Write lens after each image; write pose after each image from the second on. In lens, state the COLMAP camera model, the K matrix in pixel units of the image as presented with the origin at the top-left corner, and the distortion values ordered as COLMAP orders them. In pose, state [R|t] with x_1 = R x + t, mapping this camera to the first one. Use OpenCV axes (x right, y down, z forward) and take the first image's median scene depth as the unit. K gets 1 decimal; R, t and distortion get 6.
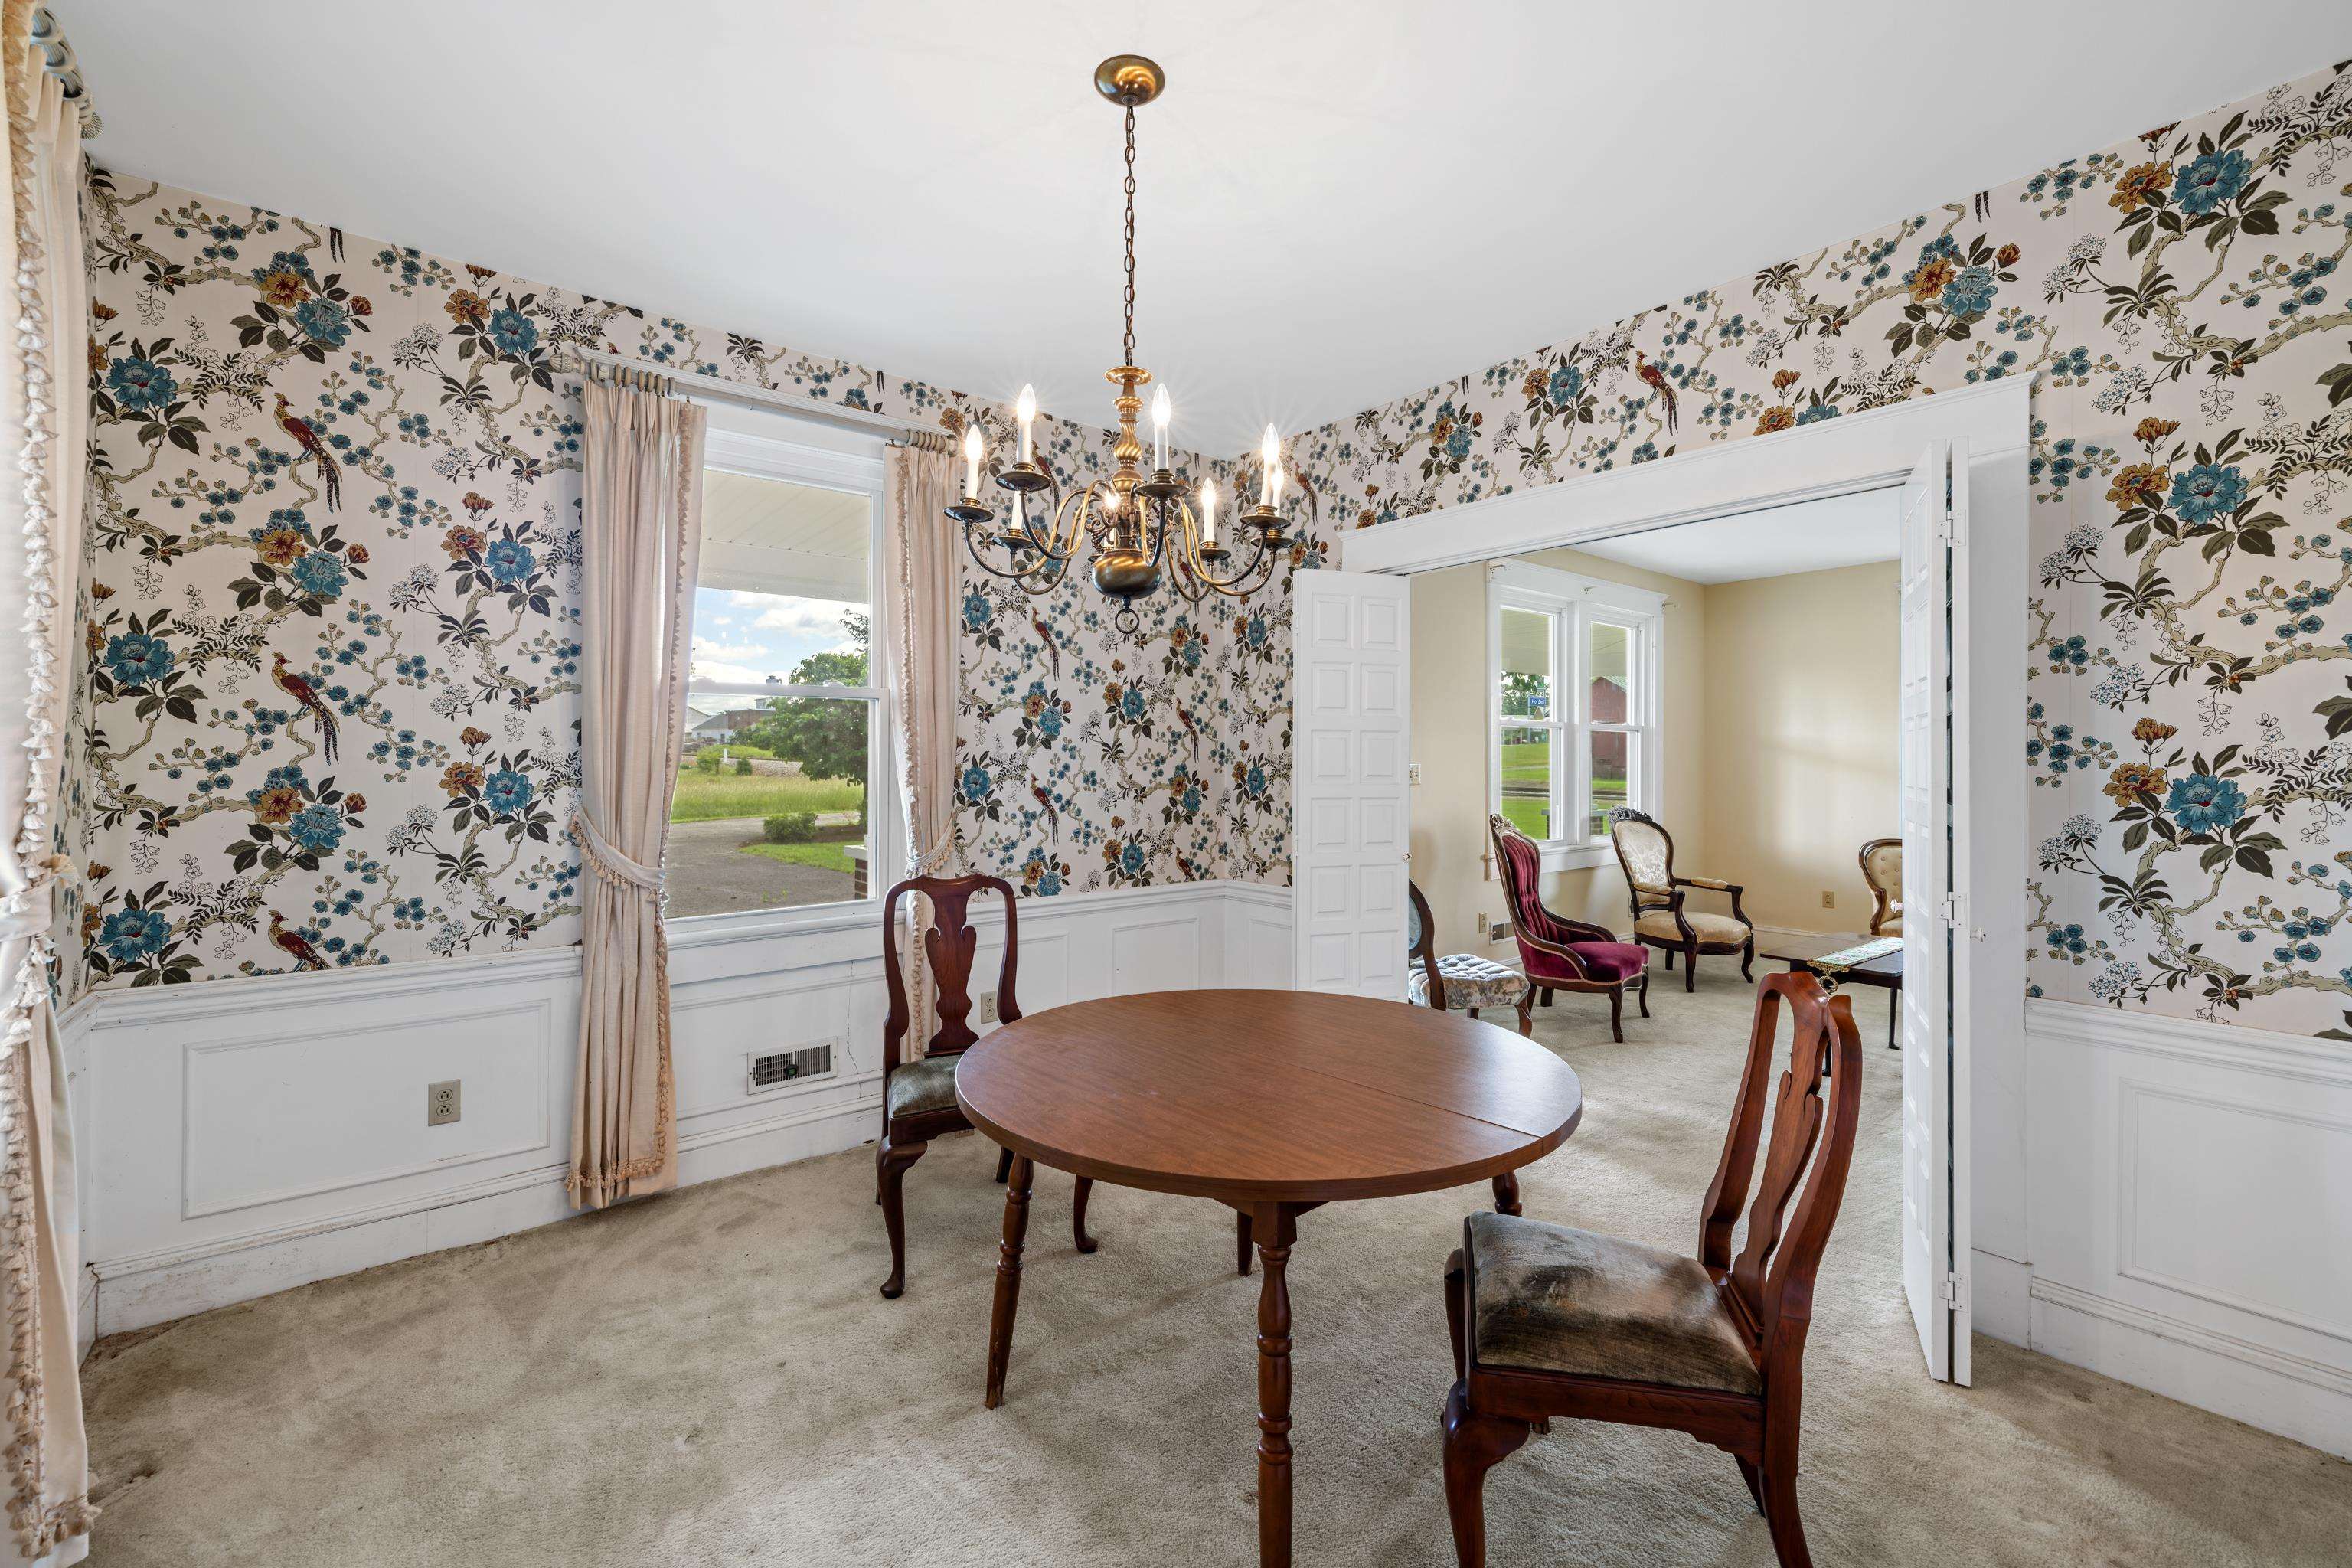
lens RADIAL K [[995.0, 0, 1179.0], [0, 995.0, 766.9], [0, 0, 1]] dist [-0.000754, -0.000043]
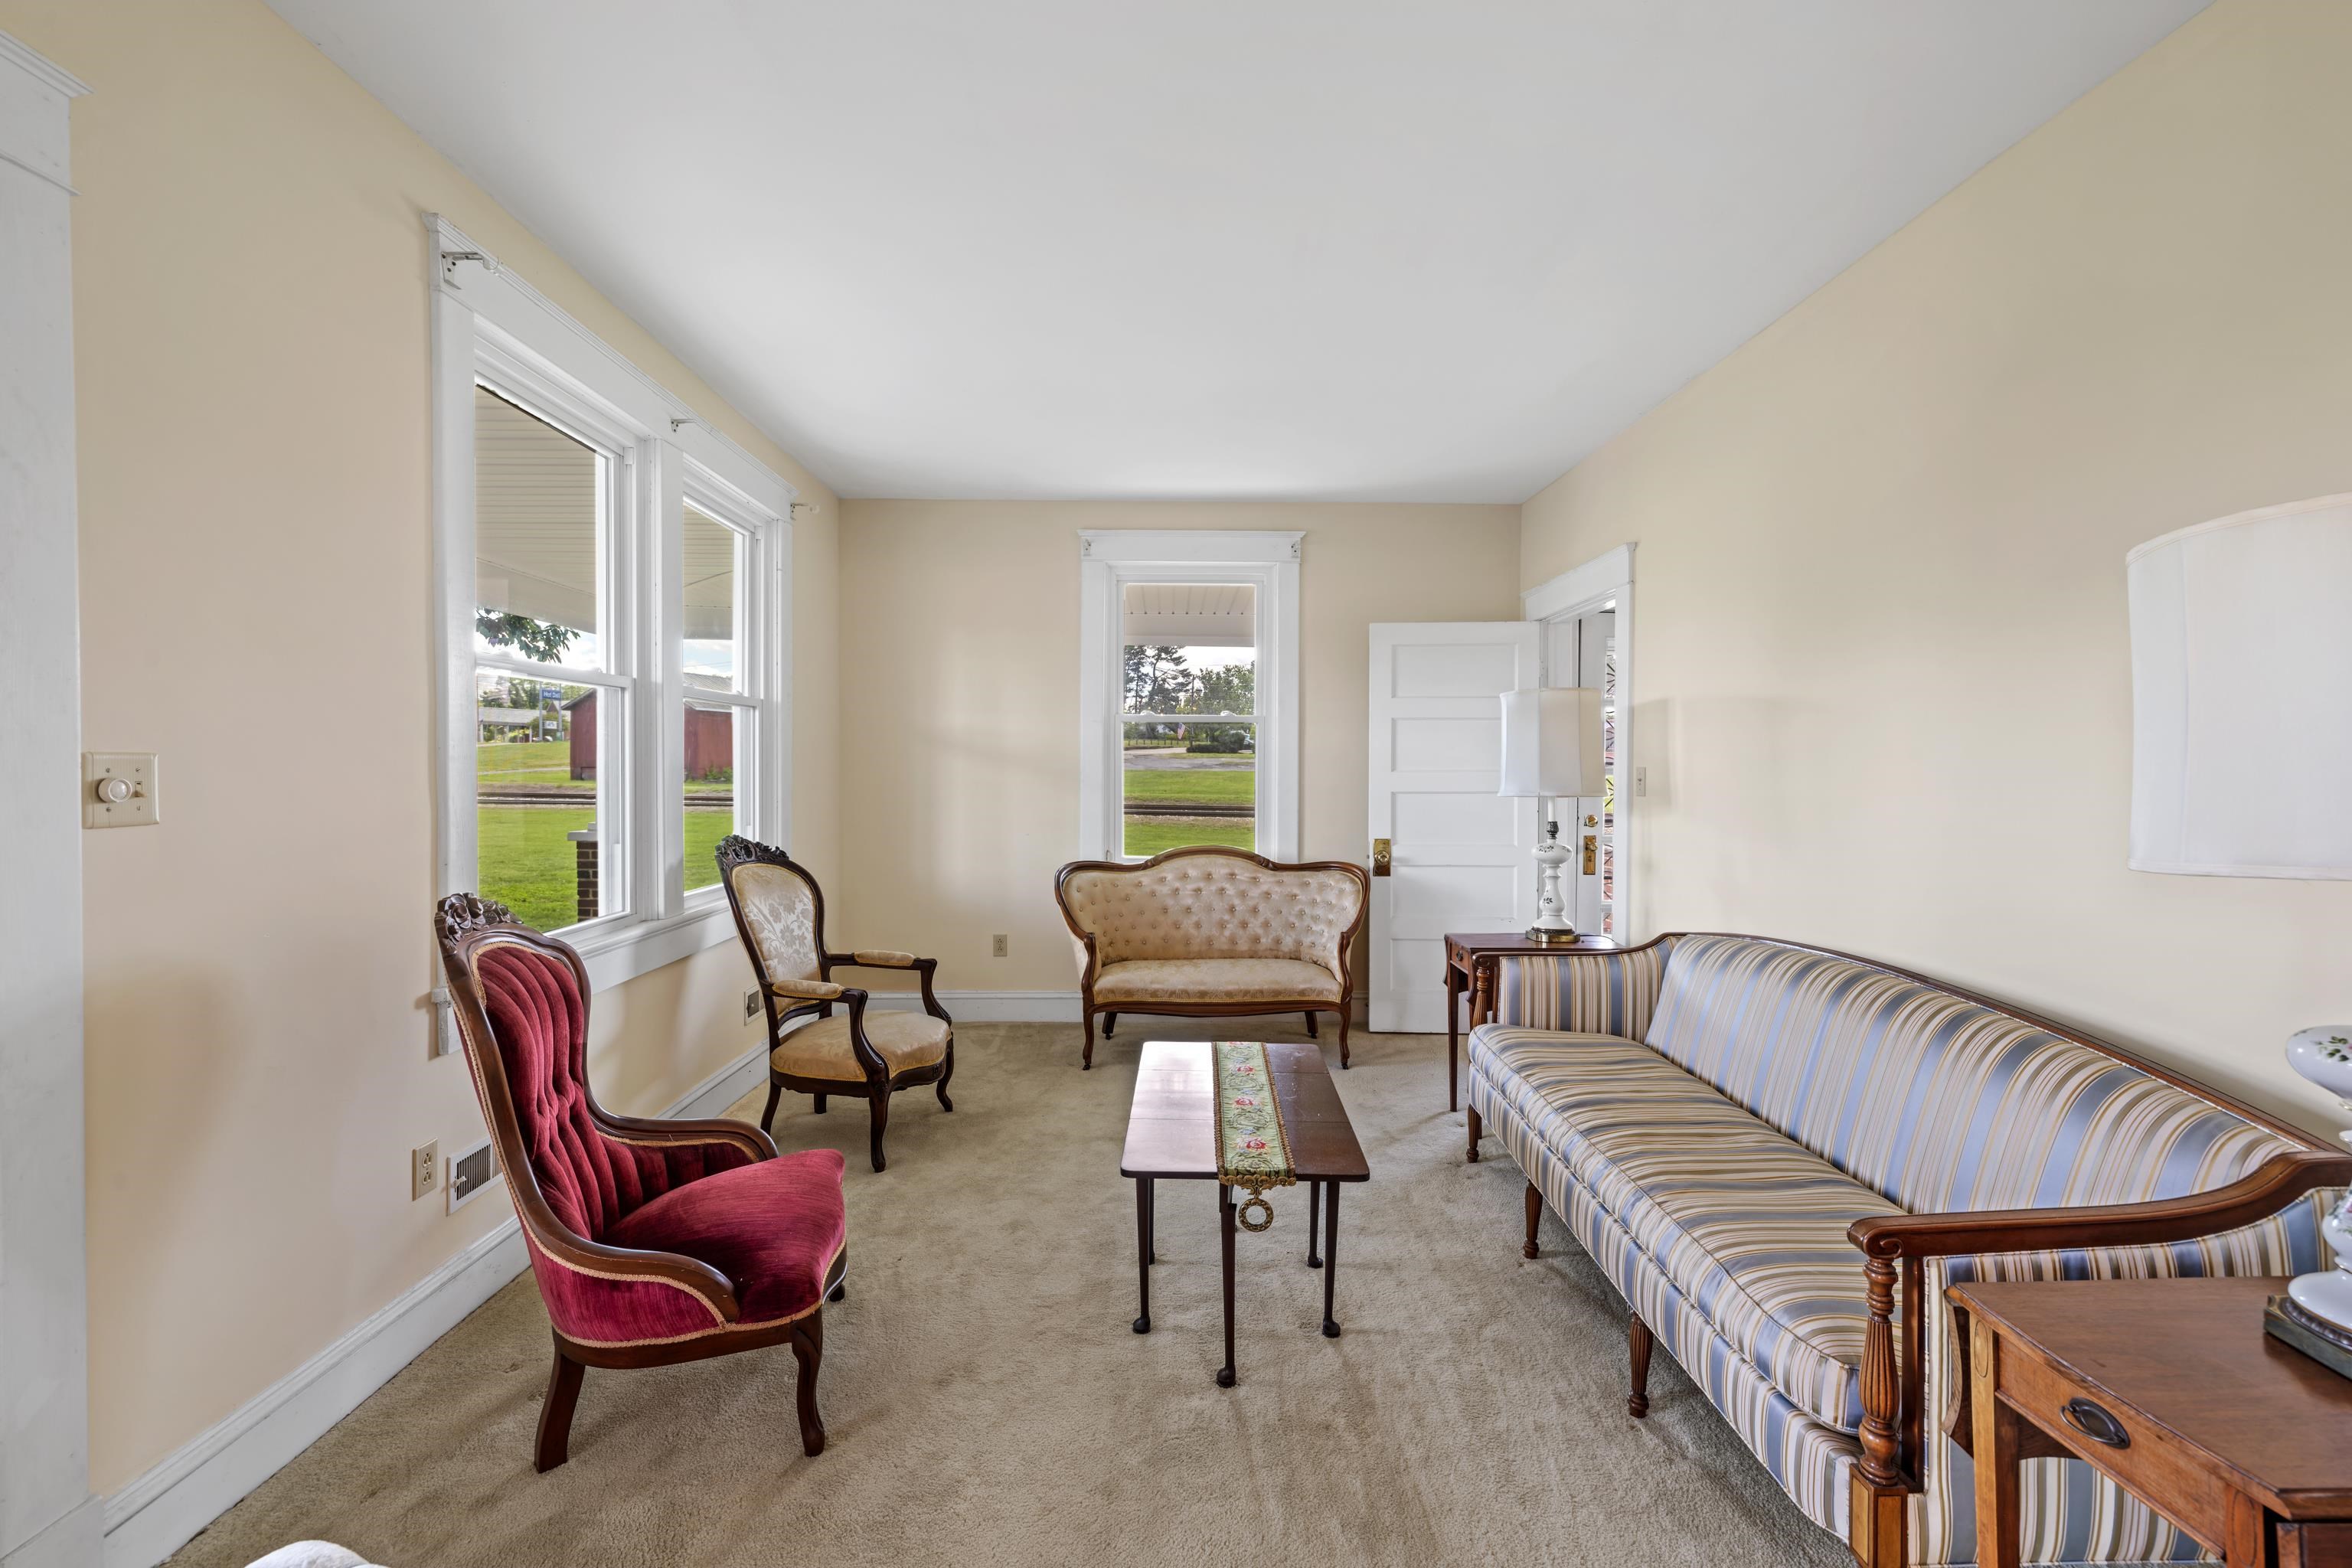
lens RADIAL K [[995.0, 0, 1179.0], [0, 995.0, 766.9], [0, 0, 1]] dist [-0.000754, -0.000043]
pose [[0.615433, -0.000868, 0.788189, 0.166872], [0.003407, 0.999993, -0.001559, 0.001941], [-0.788182, 0.003645, 0.615432, 0.488591]]
